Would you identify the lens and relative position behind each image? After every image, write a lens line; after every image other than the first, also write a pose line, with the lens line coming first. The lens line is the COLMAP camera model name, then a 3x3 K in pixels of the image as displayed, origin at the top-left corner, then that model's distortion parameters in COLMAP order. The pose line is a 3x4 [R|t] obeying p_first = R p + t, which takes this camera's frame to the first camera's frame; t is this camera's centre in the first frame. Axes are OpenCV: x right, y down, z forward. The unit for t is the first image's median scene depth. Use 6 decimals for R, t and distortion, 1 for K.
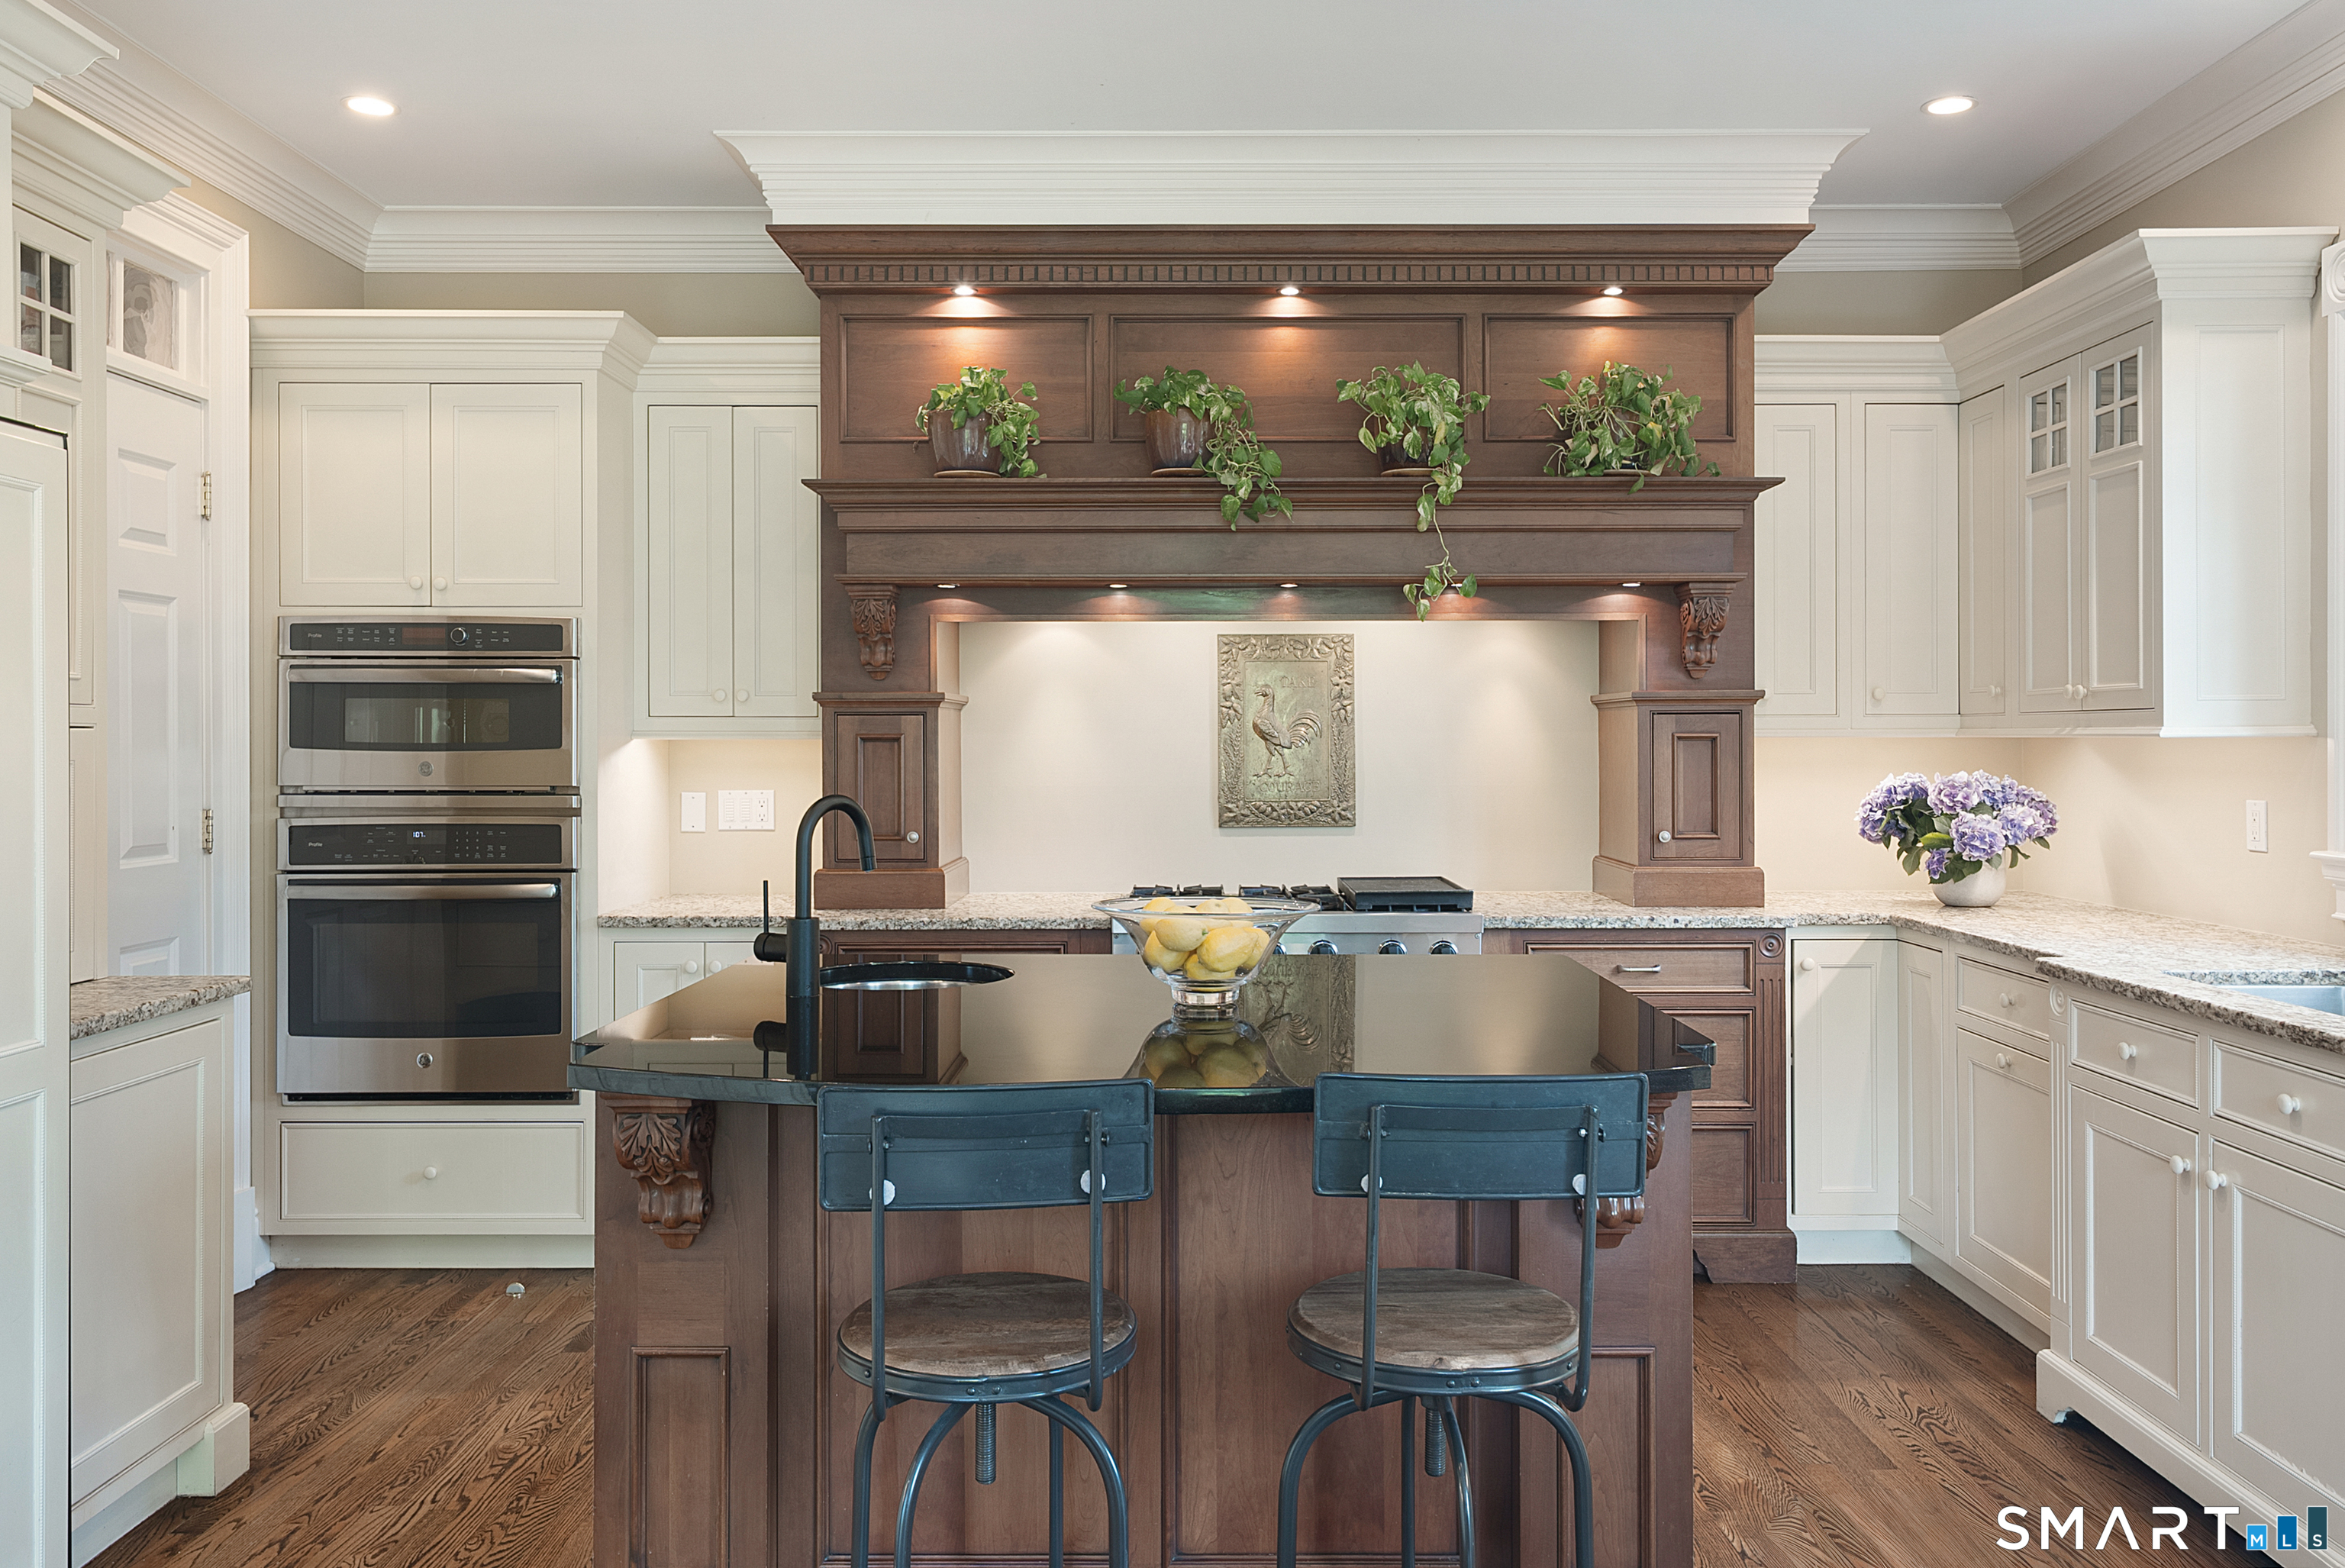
lens RADIAL K [[1744.2, 0, 1172.4], [0, 1744.2, 737.2], [0, 0, 1]] dist [-0.000798, 0.003176]
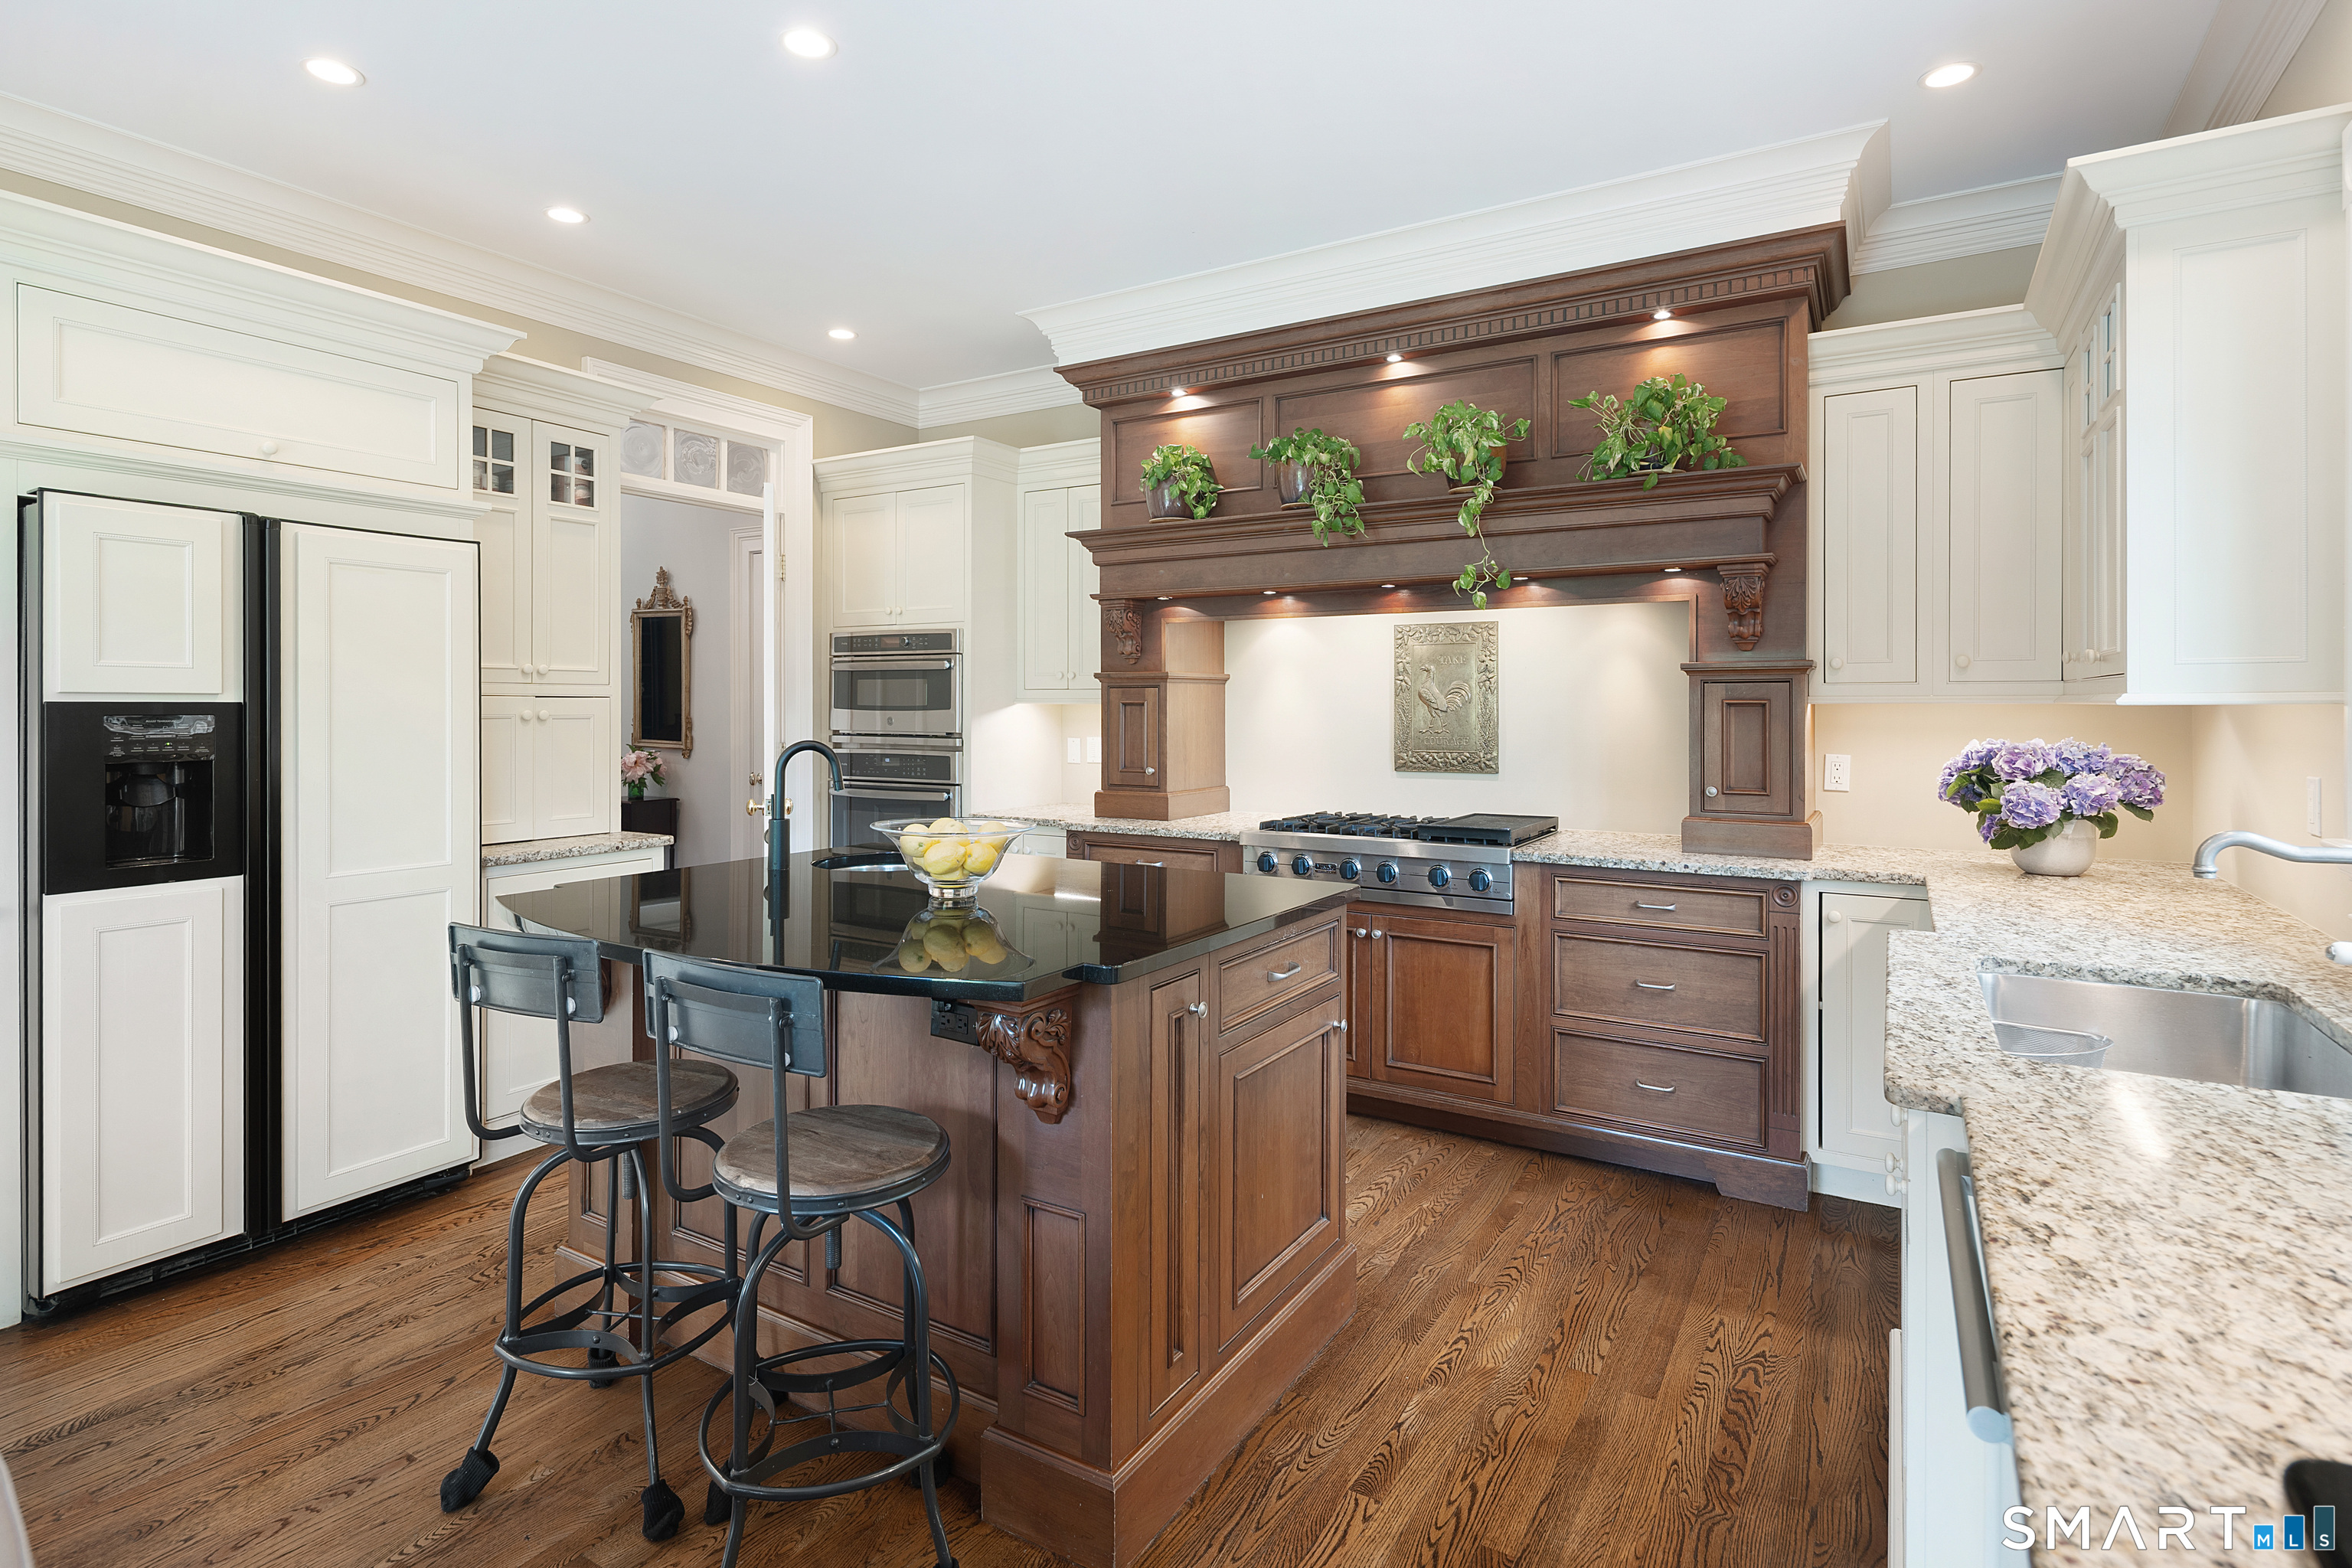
lens RADIAL K [[1164.1, 0, 1171.5], [0, 1164.1, 704.5], [0, 0, 1]] dist [0.000887, -0.001145]
pose [[0.854009, 0.001851, -0.520255, 0.382430], [-0.000181, 0.999995, 0.003261, -0.001714], [0.520258, -0.002690, 0.854005, 0.179067]]
